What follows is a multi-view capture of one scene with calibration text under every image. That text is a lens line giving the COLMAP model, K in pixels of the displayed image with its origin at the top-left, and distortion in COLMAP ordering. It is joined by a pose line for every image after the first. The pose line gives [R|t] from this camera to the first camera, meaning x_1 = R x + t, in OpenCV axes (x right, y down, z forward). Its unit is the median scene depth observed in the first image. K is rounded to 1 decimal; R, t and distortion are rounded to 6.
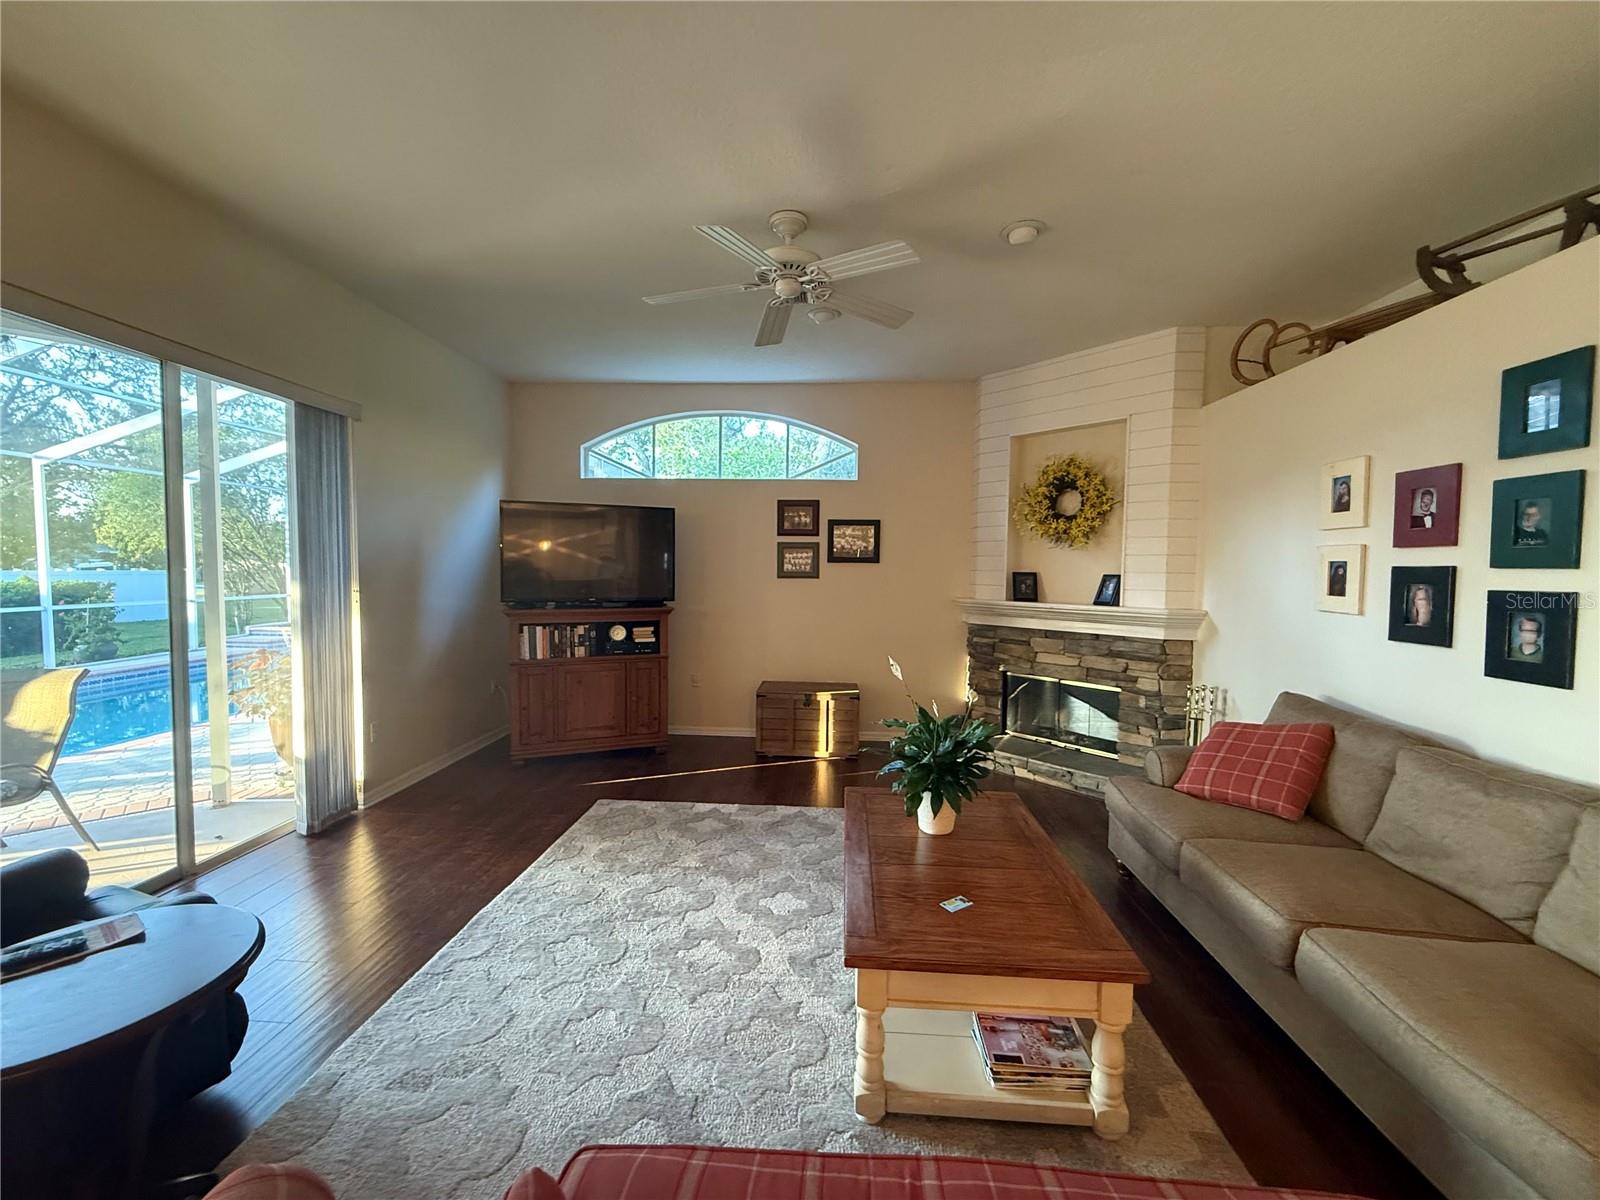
lens RADIAL K [[636.7, 0, 794.0], [0, 636.7, 598.9], [0, 0, 1]] dist [0.000077, 0.000253]
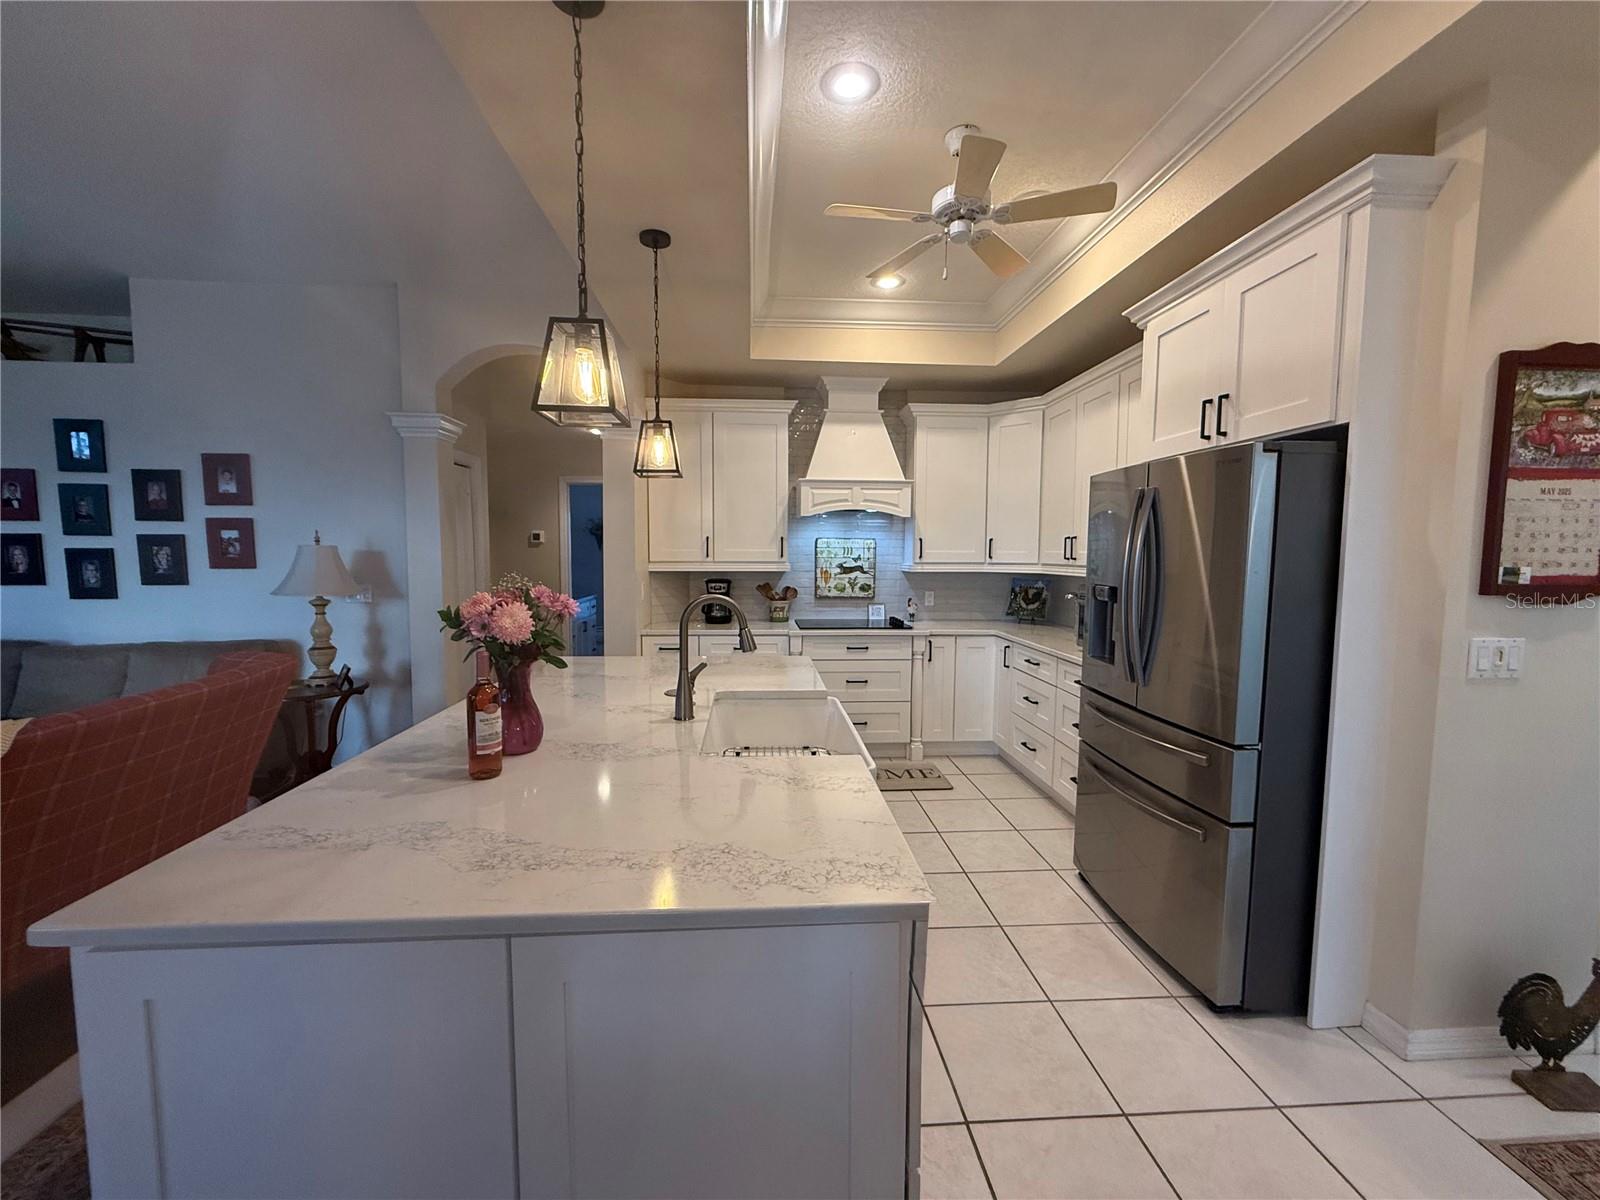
lens RADIAL K [[636.7, 0, 801.4], [0, 636.7, 602.4], [0, 0, 1]] dist [0.000077, 0.000253]
pose [[-0.132014, -0.097396, 0.986451, -0.417473], [0.035964, 0.994035, 0.102958, 0.012381], [-0.990595, 0.049069, -0.127723, -0.351219]]
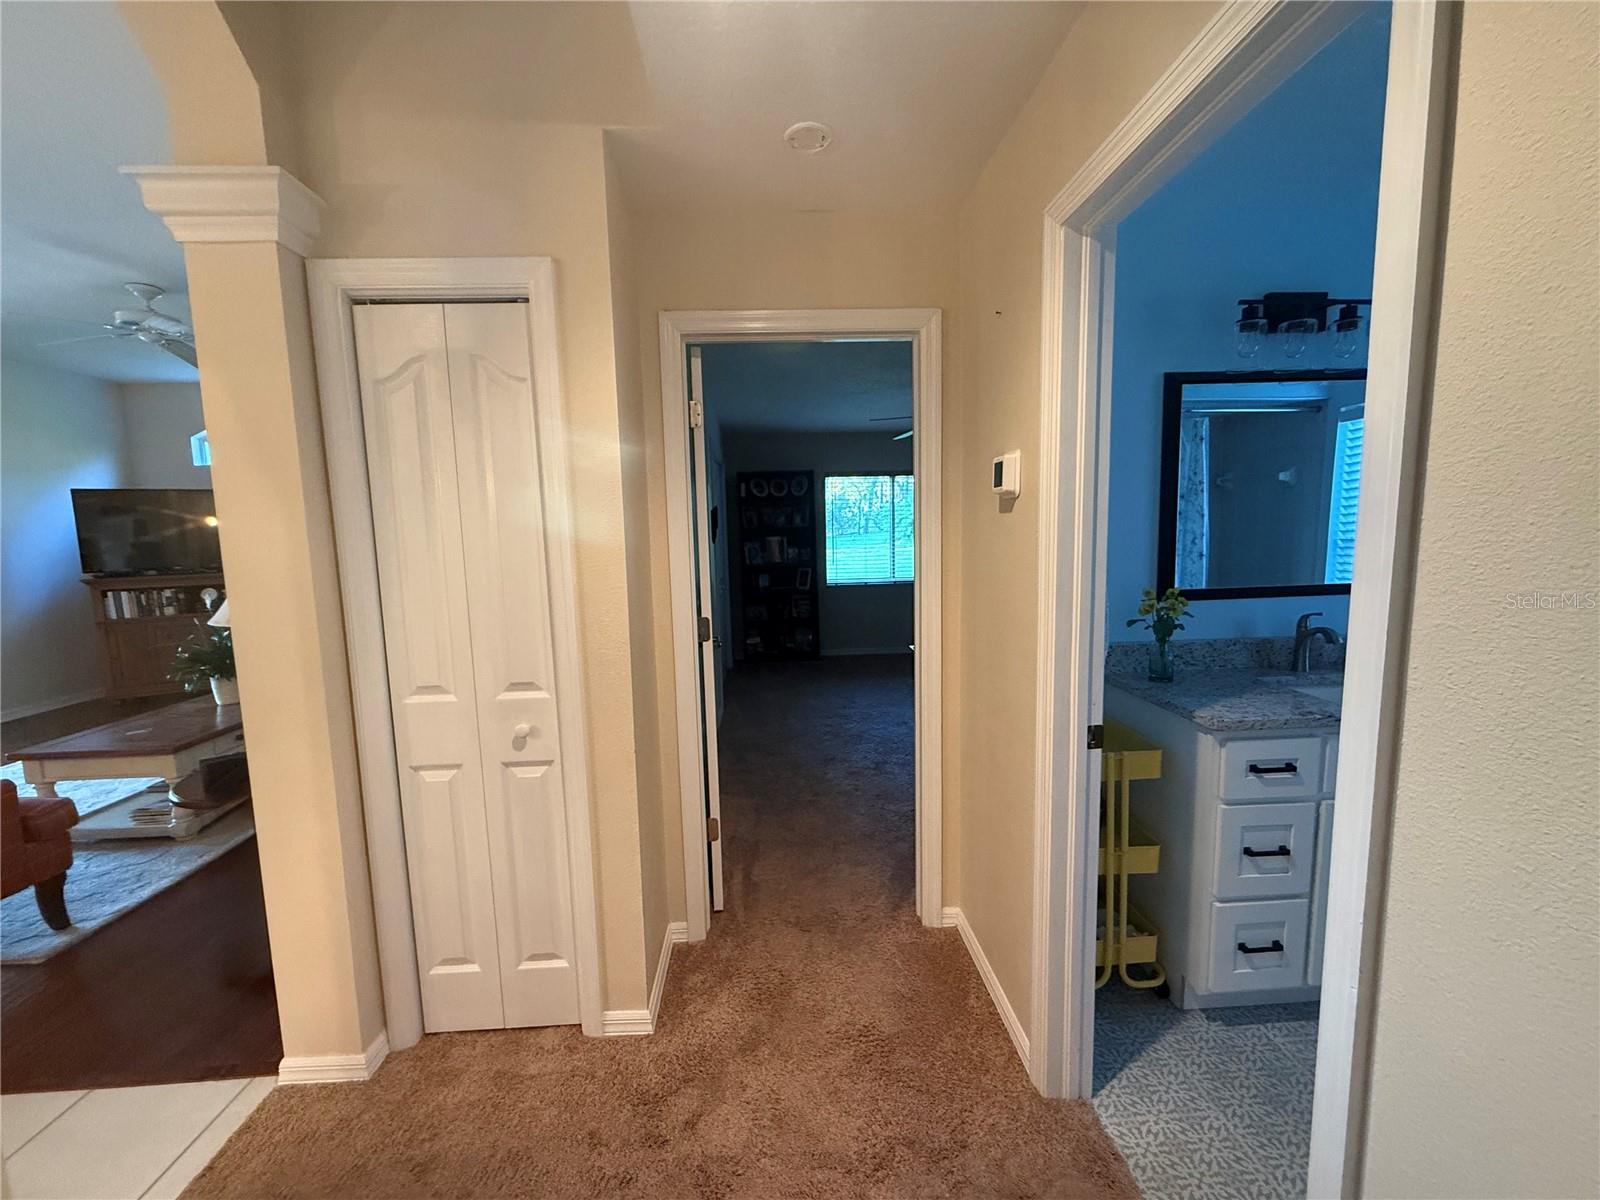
lens RADIAL K [[636.7, 0, 797.1], [0, 636.7, 597.2], [0, 0, 1]] dist [0.000077, 0.000253]
pose [[0.993233, -0.051709, 0.103990, 0.746517], [0.045775, 0.997228, 0.058661, 0.040650], [-0.106736, -0.053504, 0.992847, -0.349876]]
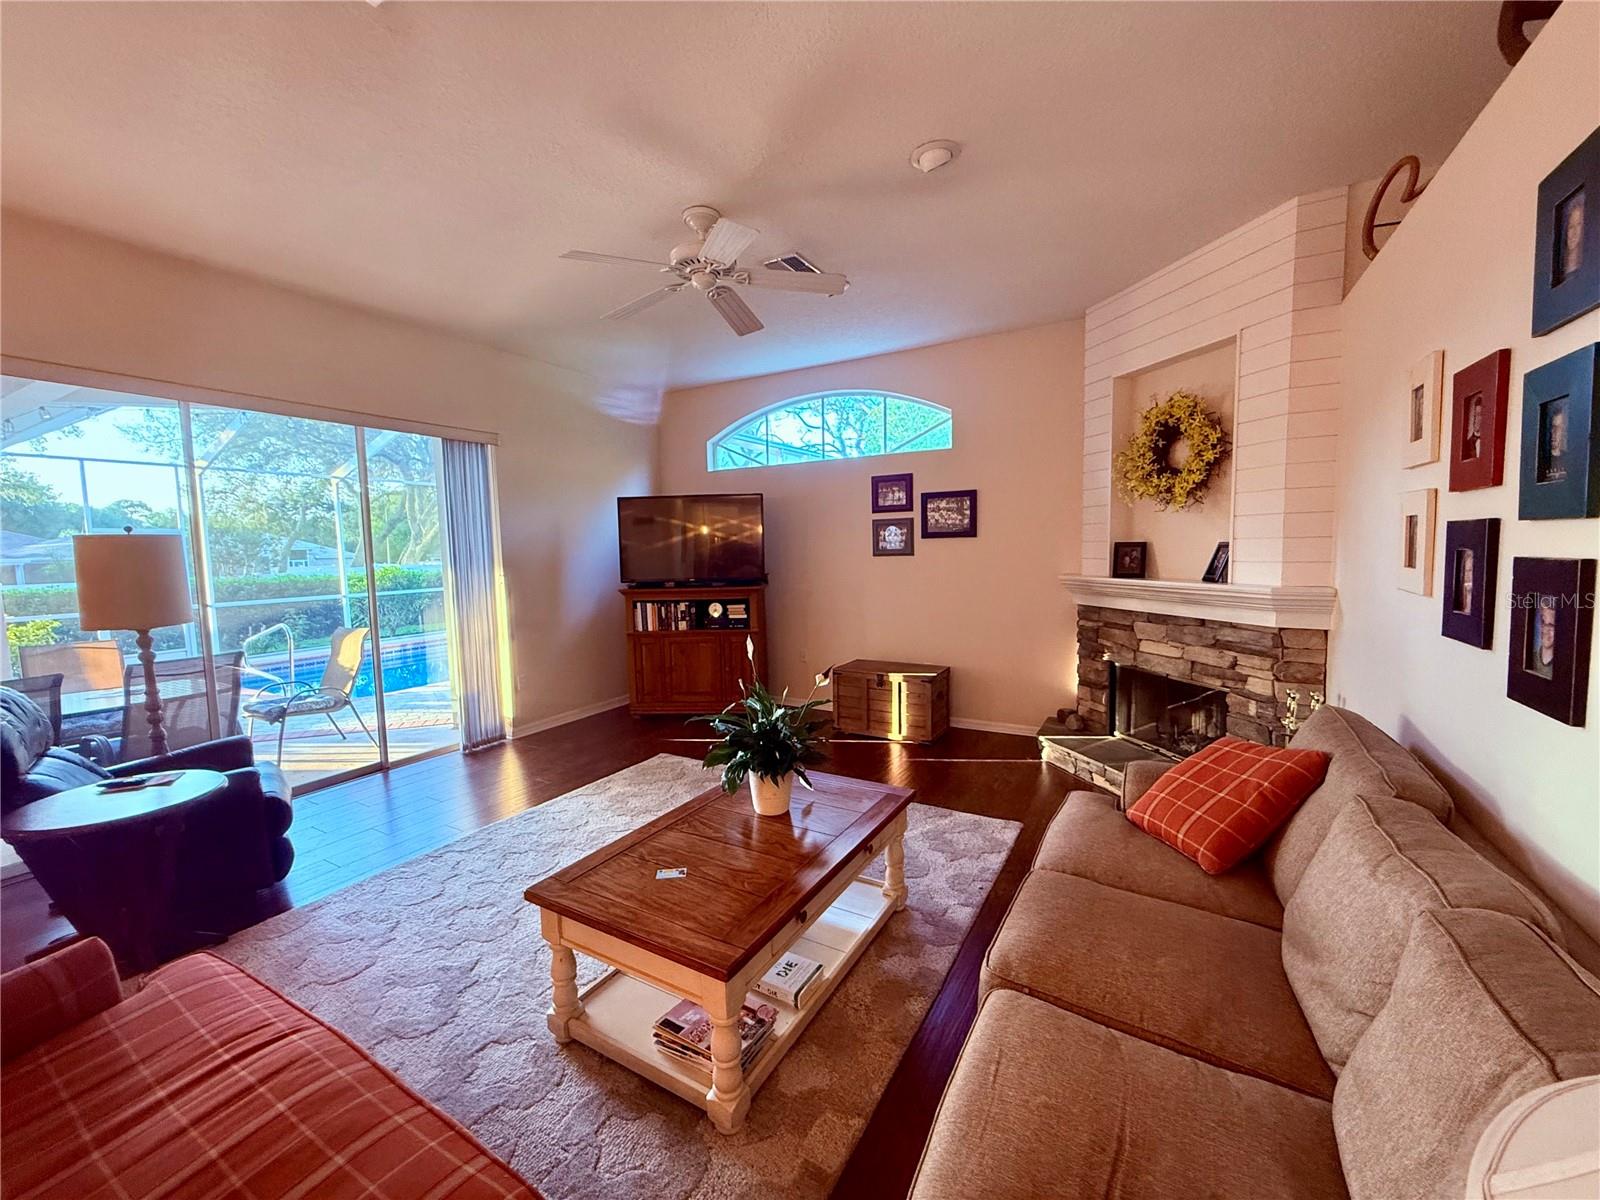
lens RADIAL K [[636.7, 0, 797.2], [0, 636.7, 598.5], [0, 0, 1]] dist [0.000077, 0.000253]
pose [[0.894267, 0.005007, -0.447506, 0.363316], [0.010441, 0.999432, 0.032047, -0.000153], [0.447413, -0.033331, 0.893706, 0.071980]]
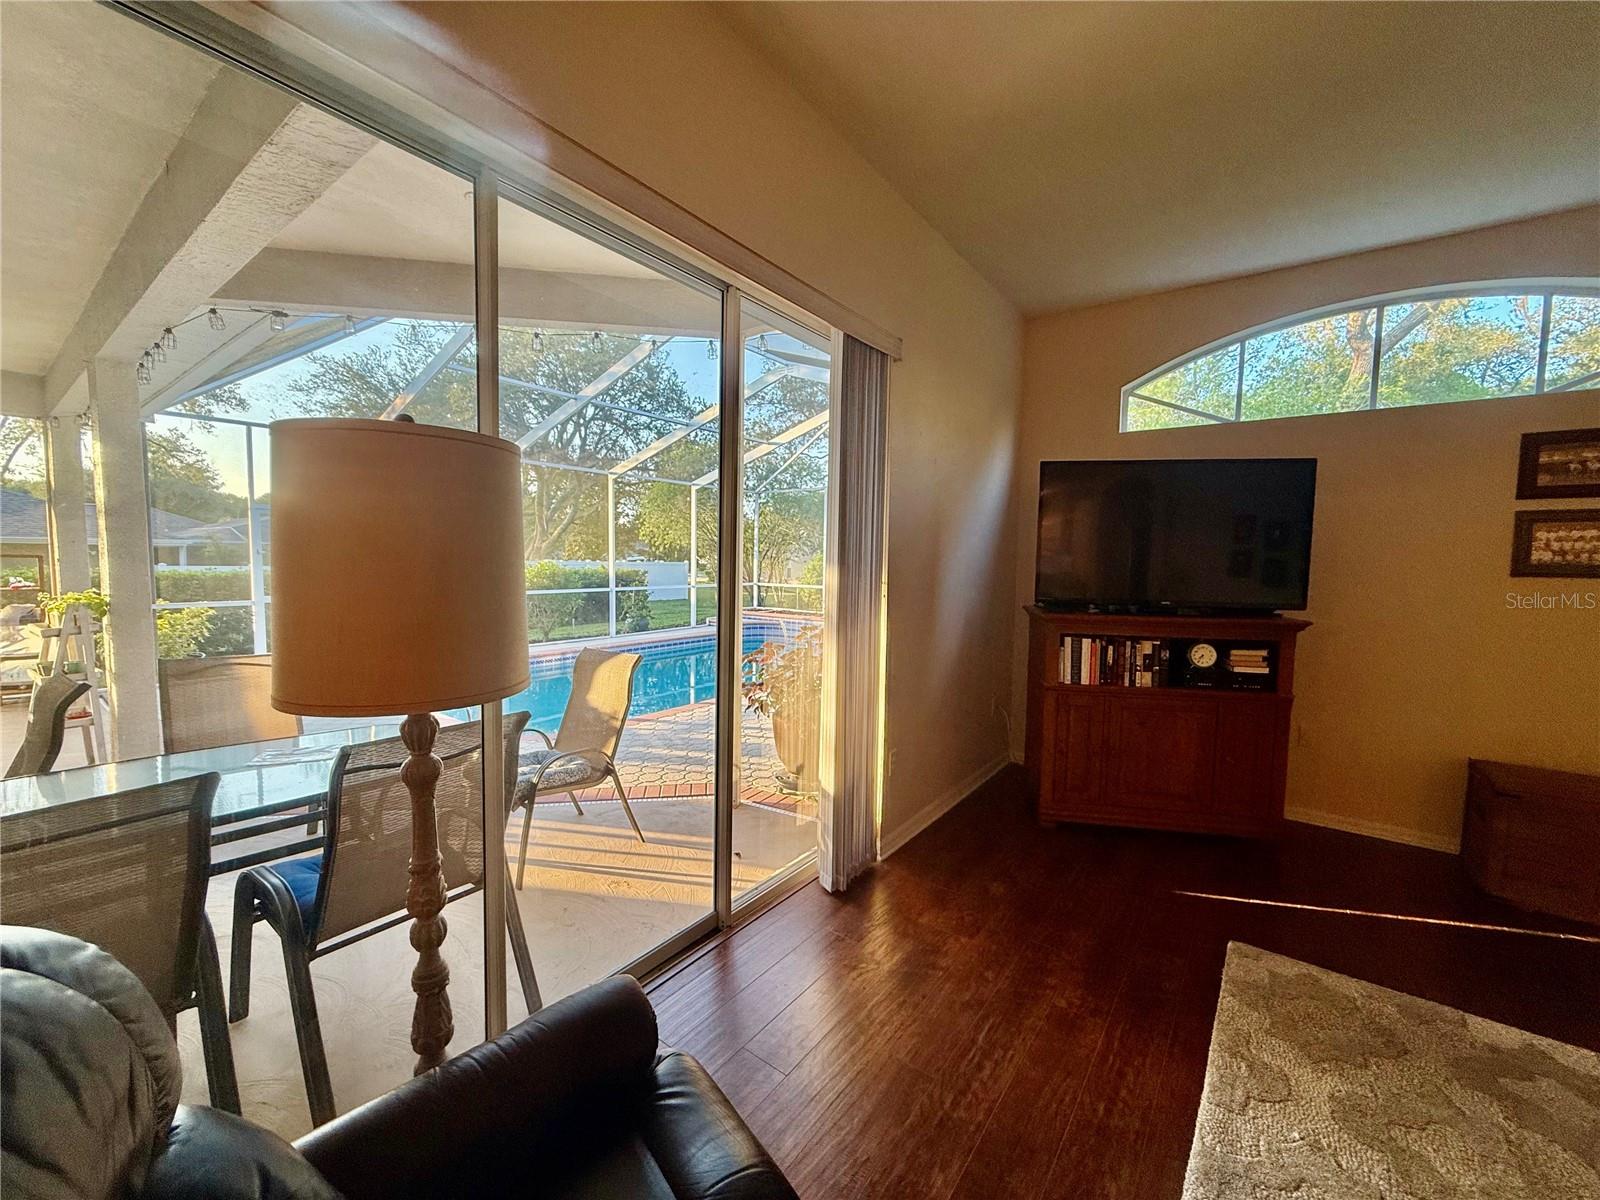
lens RADIAL K [[636.7, 0, 794.5], [0, 636.7, 601.0], [0, 0, 1]] dist [0.000077, 0.000253]
pose [[0.833264, 0.039925, -0.551432, -0.278350], [-0.034790, 0.999199, 0.019775, -0.000761], [0.551780, 0.002707, 0.833985, 0.231383]]
